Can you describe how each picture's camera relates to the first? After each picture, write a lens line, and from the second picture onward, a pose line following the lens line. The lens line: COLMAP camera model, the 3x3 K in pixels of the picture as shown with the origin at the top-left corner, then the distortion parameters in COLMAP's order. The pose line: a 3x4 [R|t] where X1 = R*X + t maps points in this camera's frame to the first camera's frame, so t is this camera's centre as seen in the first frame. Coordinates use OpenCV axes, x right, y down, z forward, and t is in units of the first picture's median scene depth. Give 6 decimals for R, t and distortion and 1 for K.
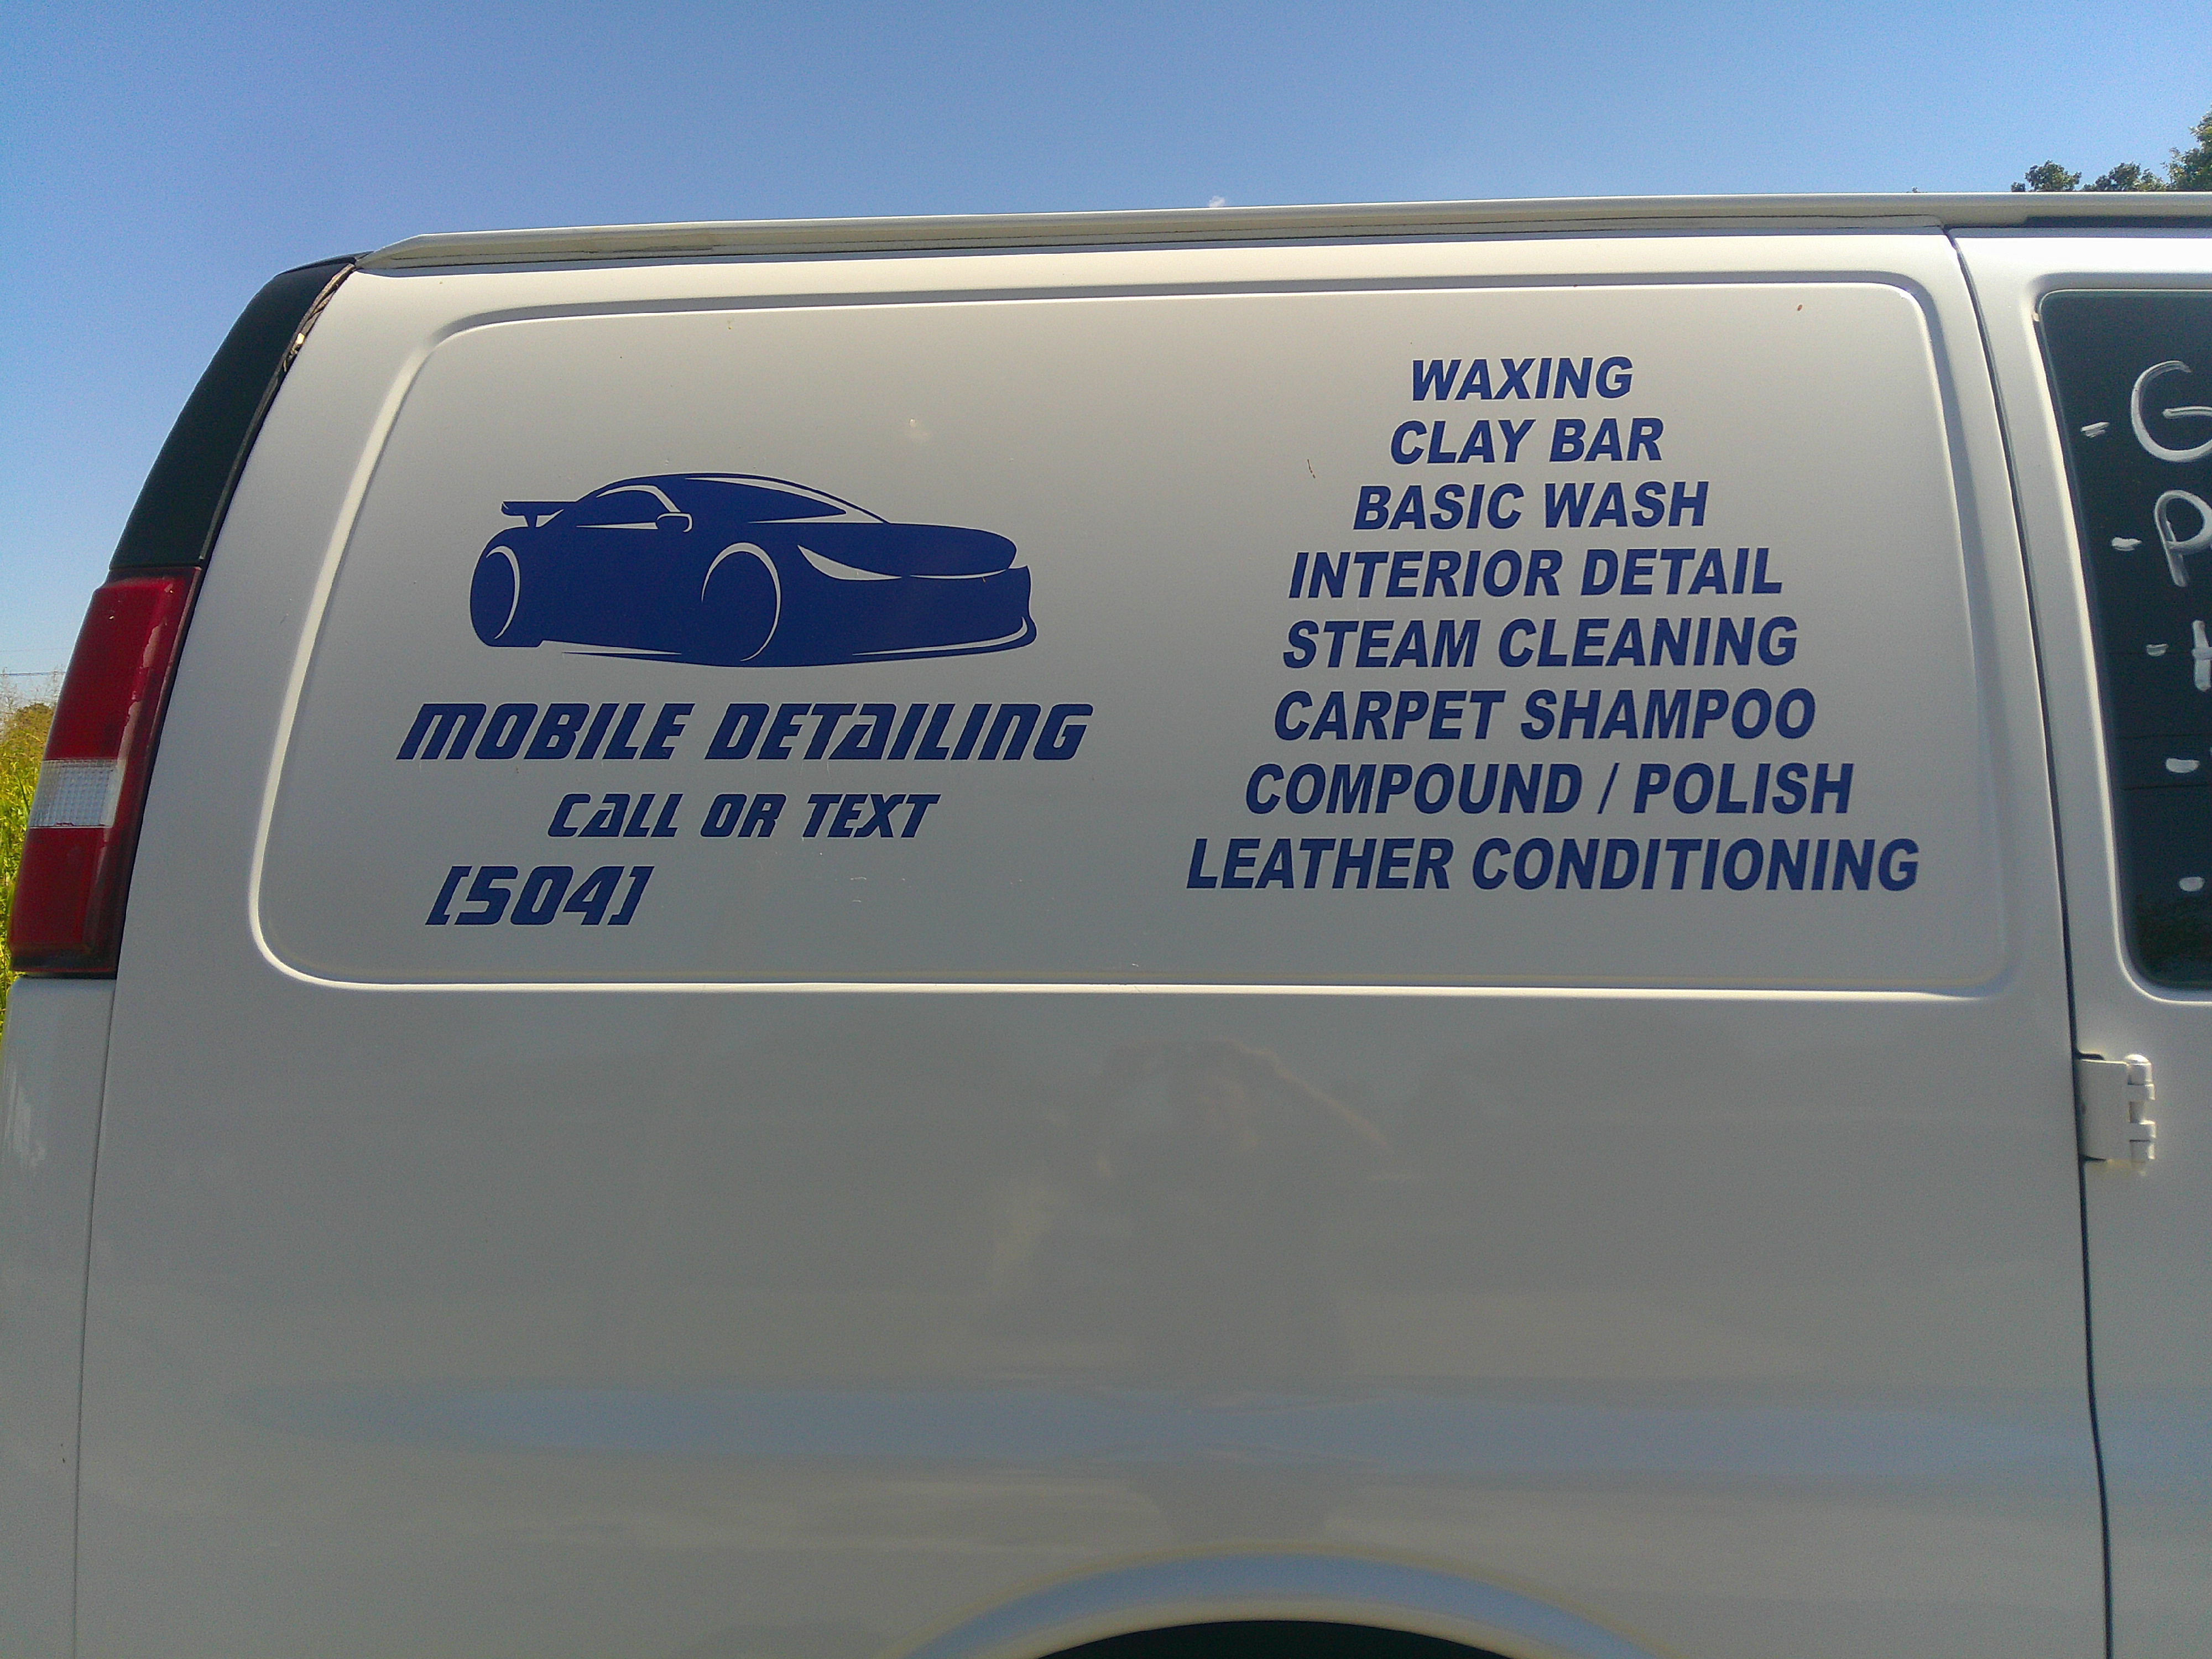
lens RADIAL K [[1847.8, 0, 1145.3], [0, 1847.8, 827.5], [0, 0, 1]] dist [0.037356, -0.041046]
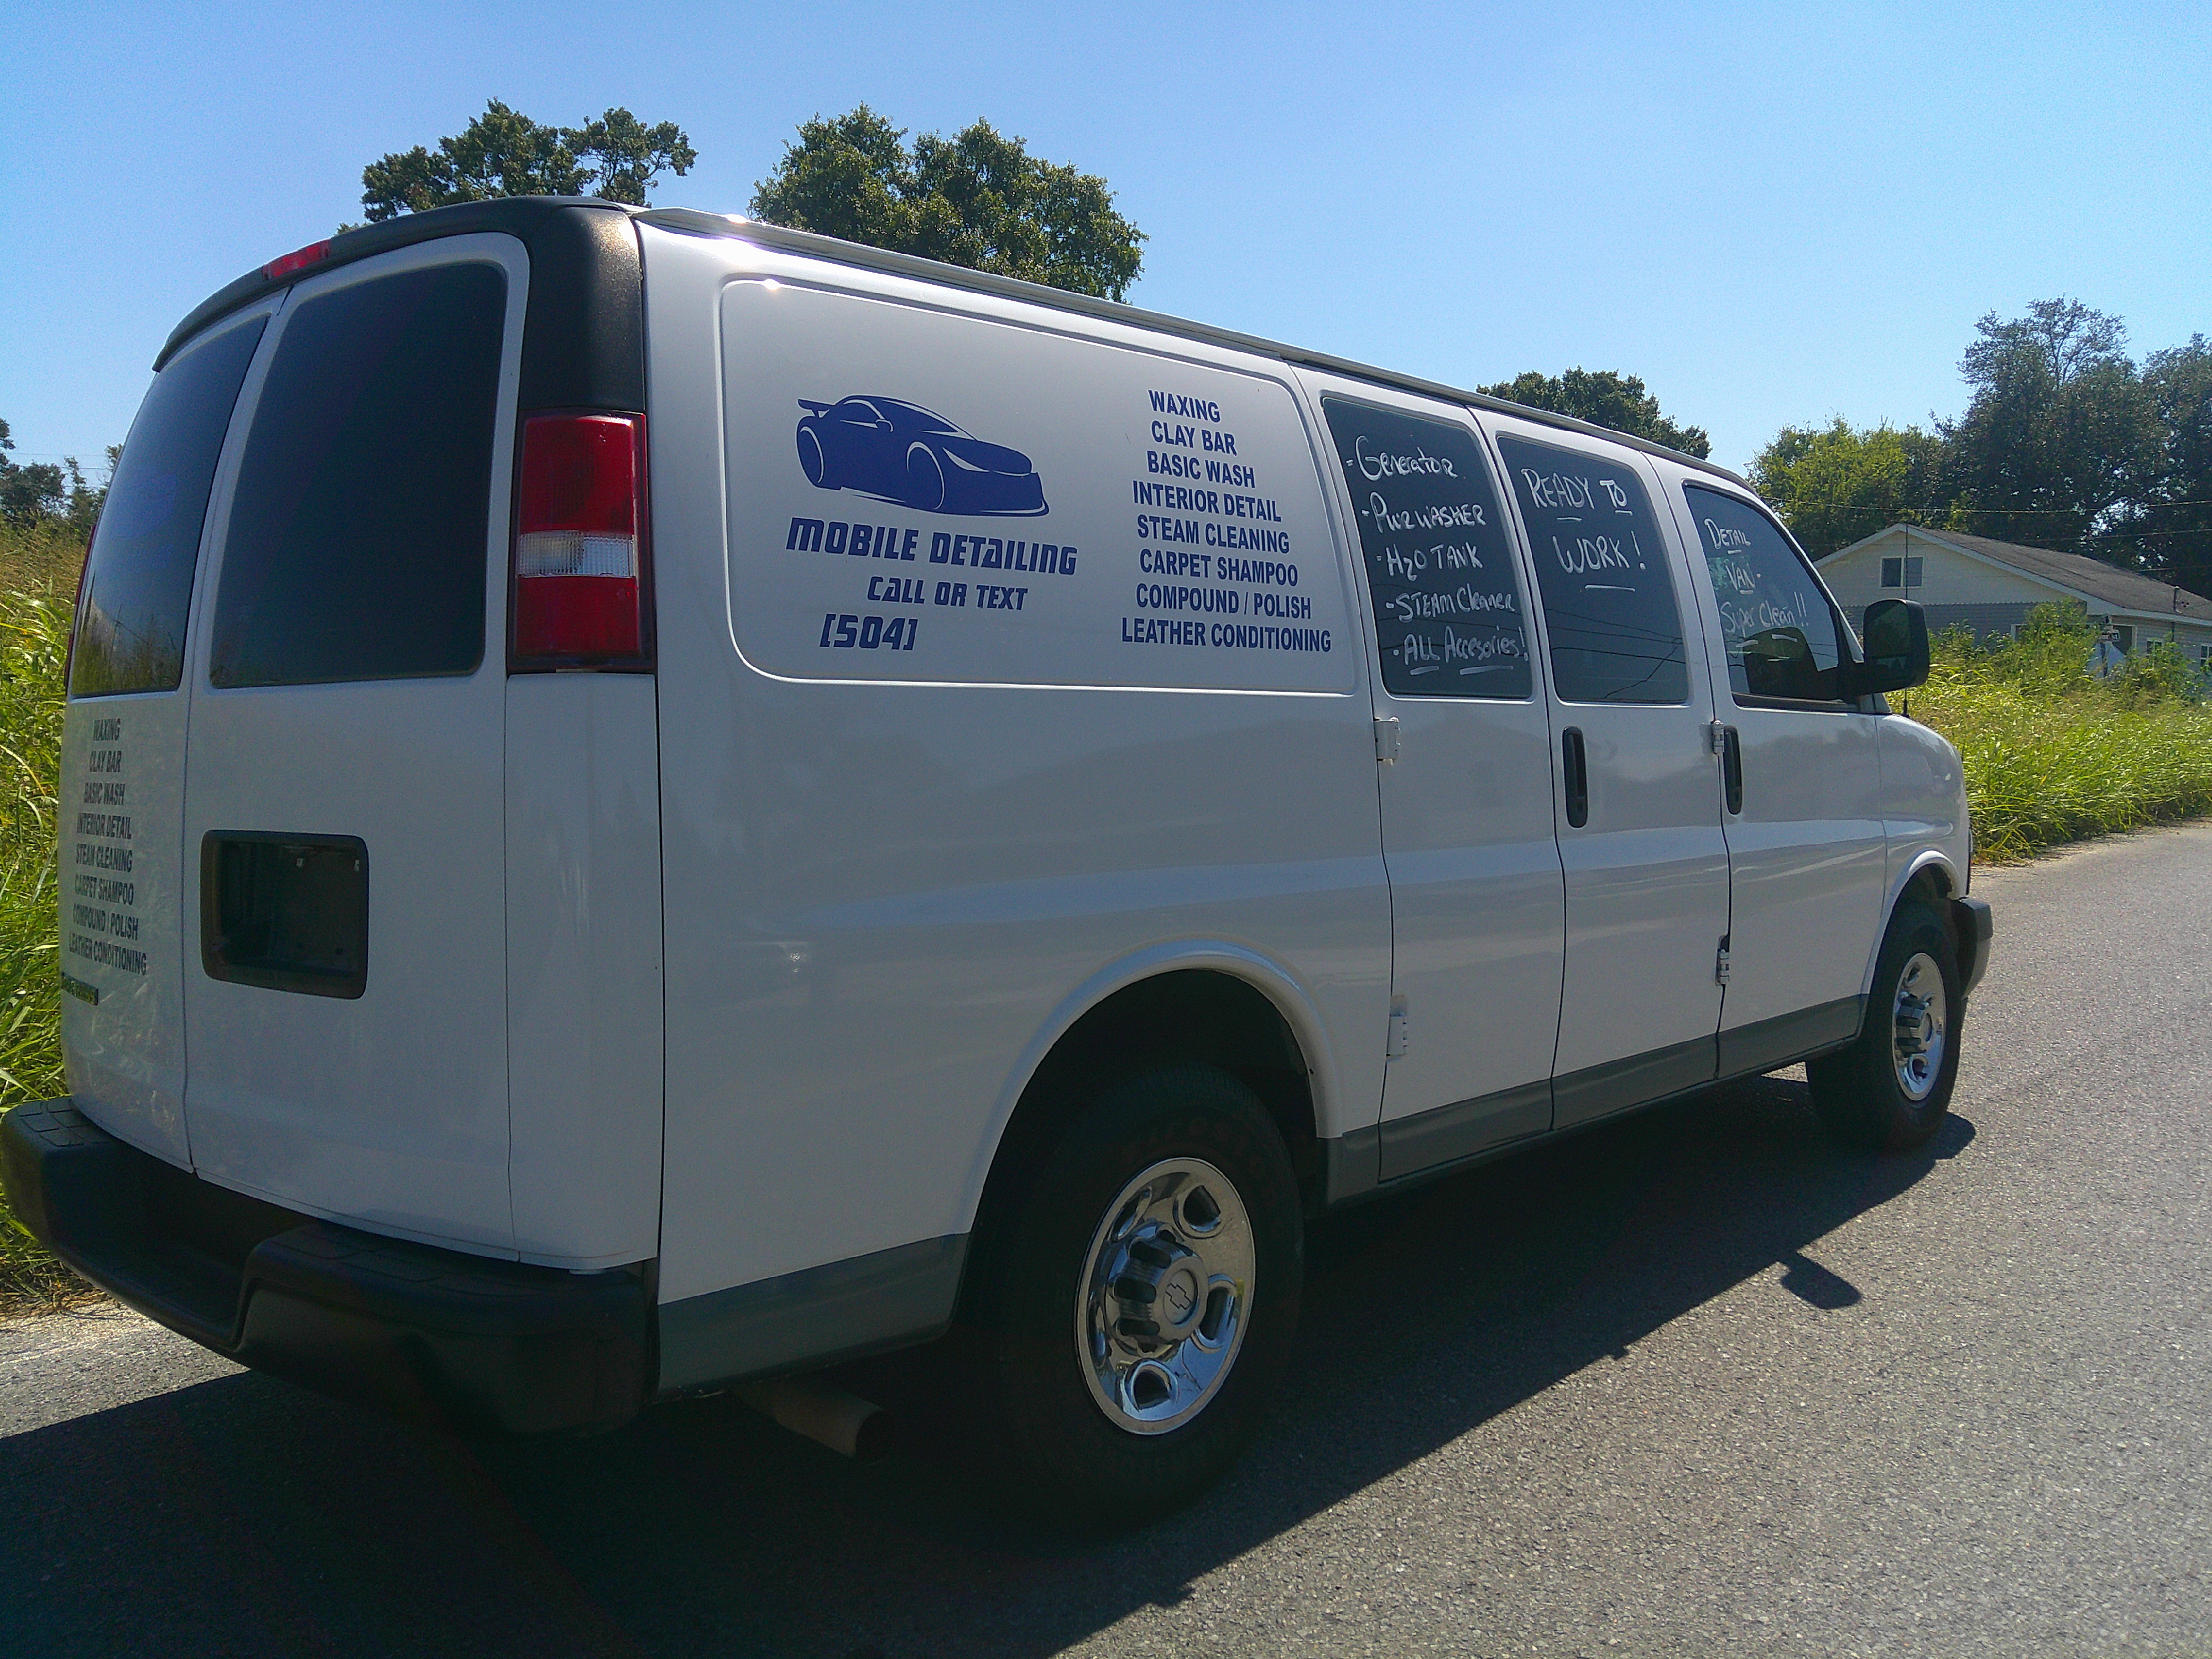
lens RADIAL K [[1847.8, 0, 1120.7], [0, 1847.8, 837.8], [0, 0, 1]] dist [0.037356, -0.041046]
pose [[0.656325, -0.043762, 0.753208, -1.530832], [-0.025186, 0.996489, 0.079843, 0.085900], [-0.754058, -0.071373, 0.652919, -0.374877]]
